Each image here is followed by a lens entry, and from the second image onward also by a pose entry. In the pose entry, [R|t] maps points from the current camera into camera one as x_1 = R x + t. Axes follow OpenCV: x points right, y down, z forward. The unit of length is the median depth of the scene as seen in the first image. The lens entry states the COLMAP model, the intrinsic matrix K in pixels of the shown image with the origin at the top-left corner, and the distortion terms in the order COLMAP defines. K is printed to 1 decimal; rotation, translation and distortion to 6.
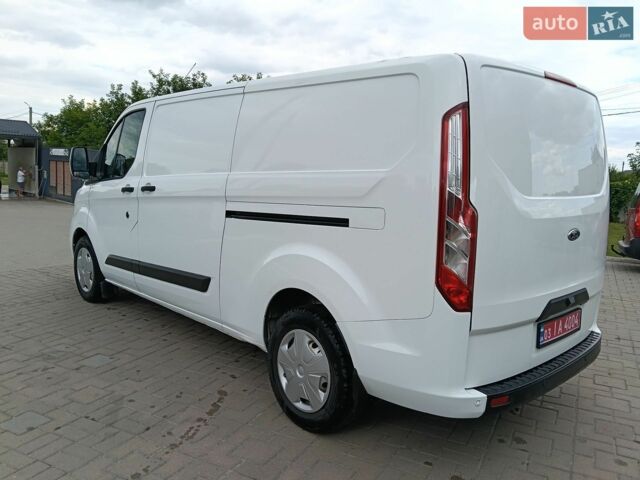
lens RADIAL K [[527.5, 0, 320.0], [0, 527.5, 240.0], [0, 0, 1]] dist [0.073563, -0.210876]
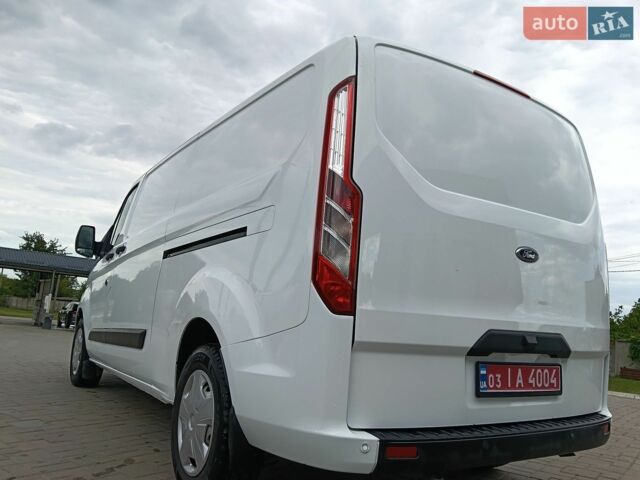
lens RADIAL K [[527.5, 0, 320.0], [0, 527.5, 240.0], [0, 0, 1]] dist [0.073563, -0.210876]
pose [[0.980943, 0.007402, -0.194154, 0.333173], [-0.066581, 0.951577, -0.300113, 0.229227], [0.182531, 0.307321, 0.933936, 0.204337]]
